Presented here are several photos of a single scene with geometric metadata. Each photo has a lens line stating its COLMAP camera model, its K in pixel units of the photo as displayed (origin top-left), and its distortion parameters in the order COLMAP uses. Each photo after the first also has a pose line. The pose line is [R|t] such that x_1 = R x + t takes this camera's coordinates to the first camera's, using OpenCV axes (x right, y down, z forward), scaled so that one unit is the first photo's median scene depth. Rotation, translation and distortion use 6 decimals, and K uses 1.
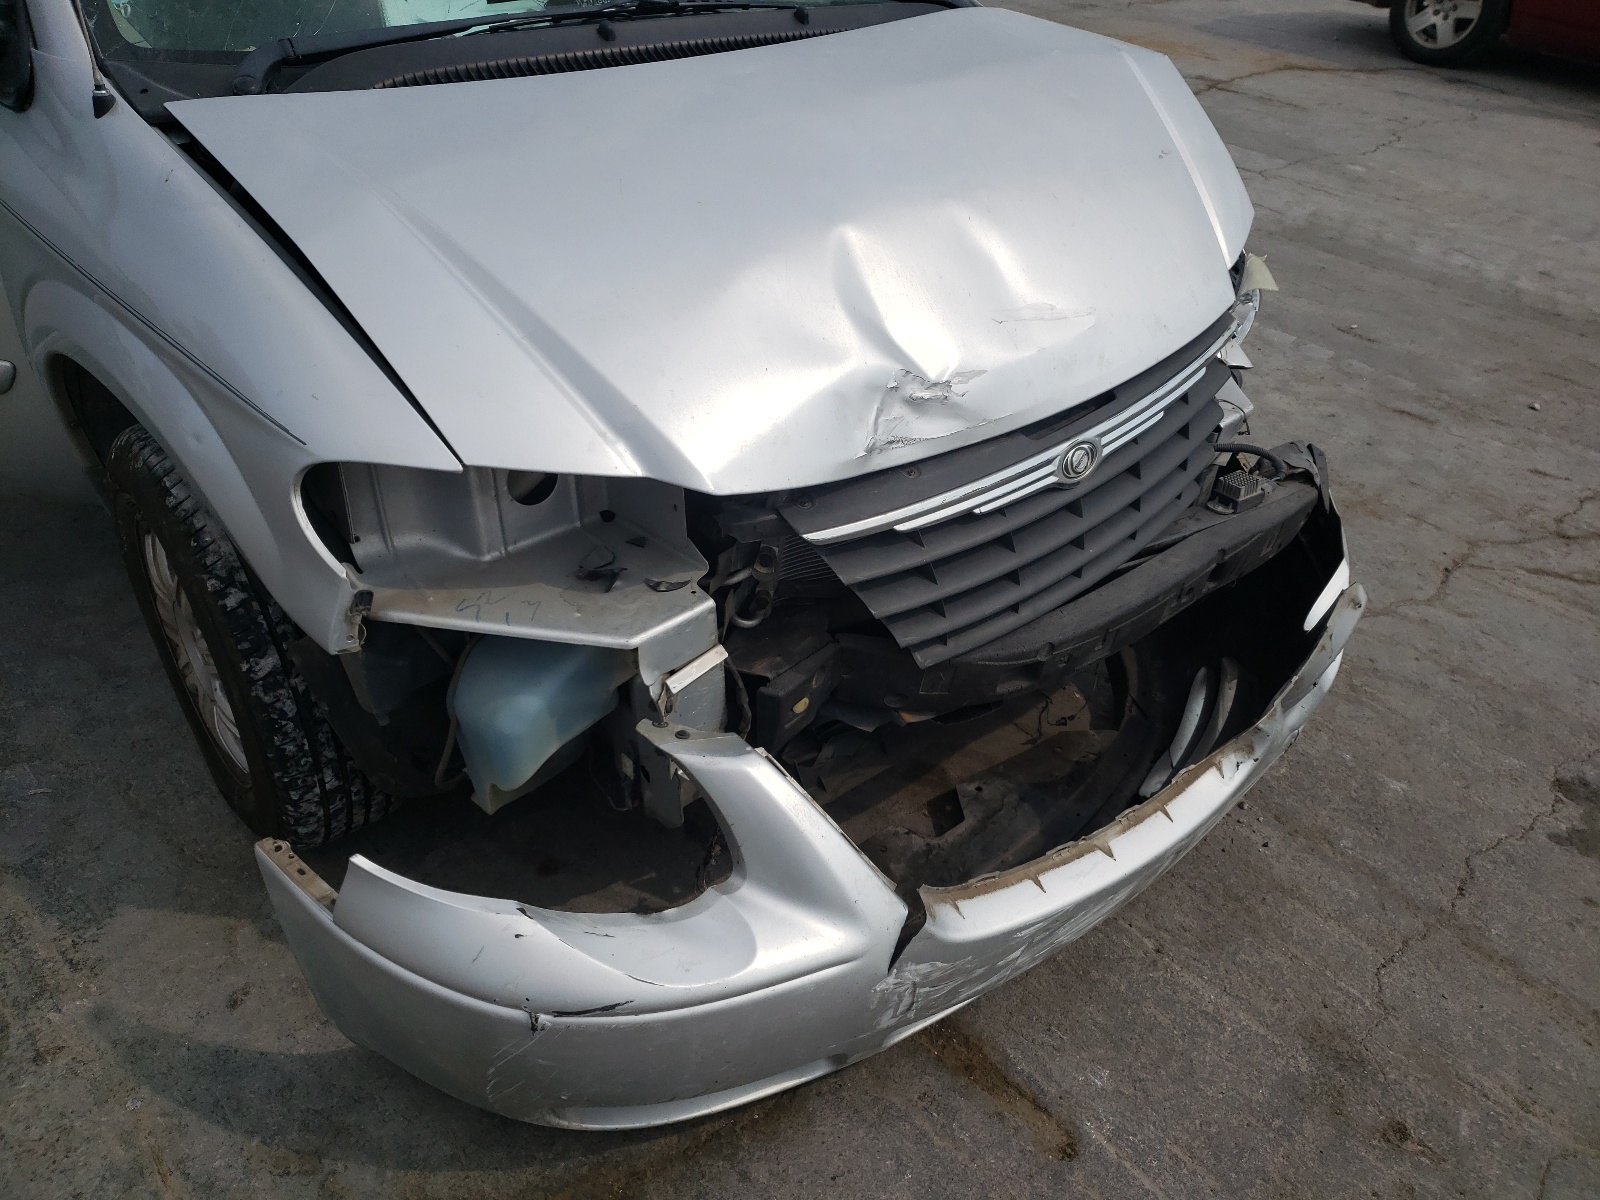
lens RADIAL K [[1218.4, 0, 806.4], [0, 1218.4, 535.8], [0, 0, 1]] dist [0.039733, -0.006208]
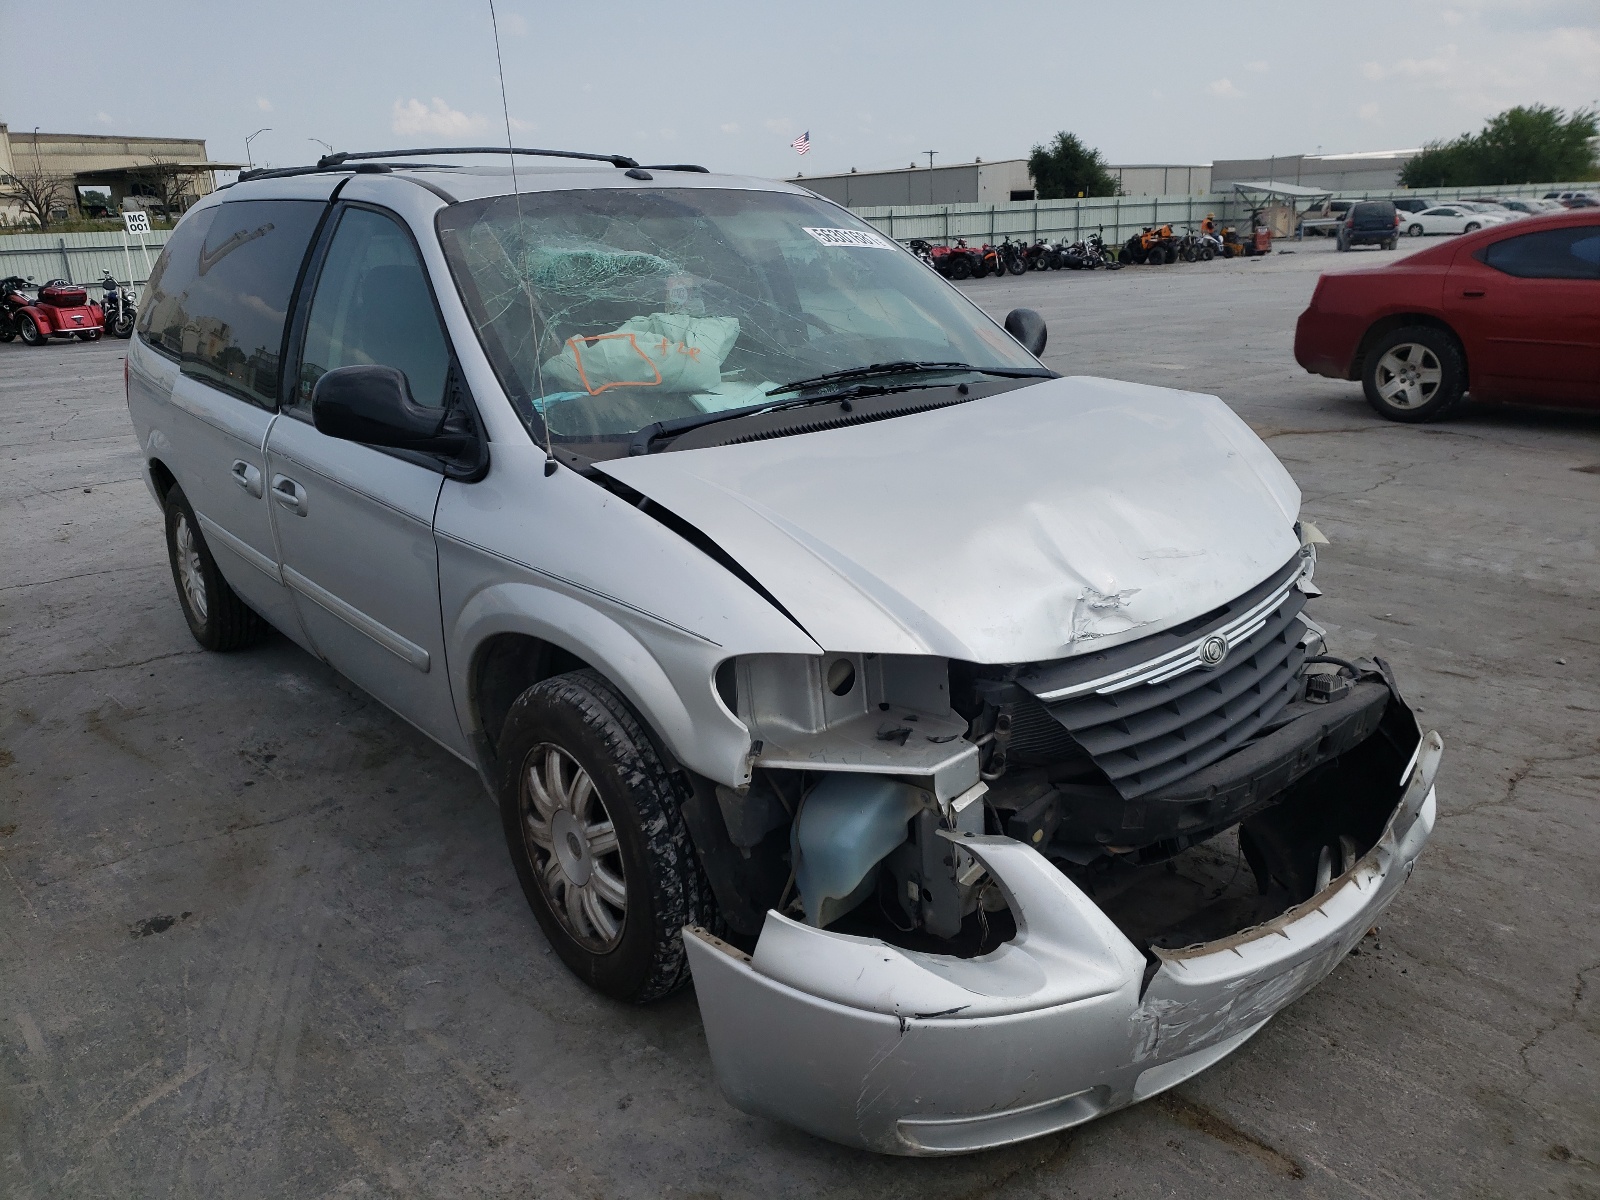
lens RADIAL K [[1186.1, 0, 800.0], [0, 1186.1, 600.0], [0, 0, 1]] dist [0.077857, -0.005664]
pose [[0.996976, -0.071752, -0.029846, -0.203017], [0.061092, 0.961024, -0.269630, 0.222434], [0.048029, 0.266991, 0.962501, -0.368012]]
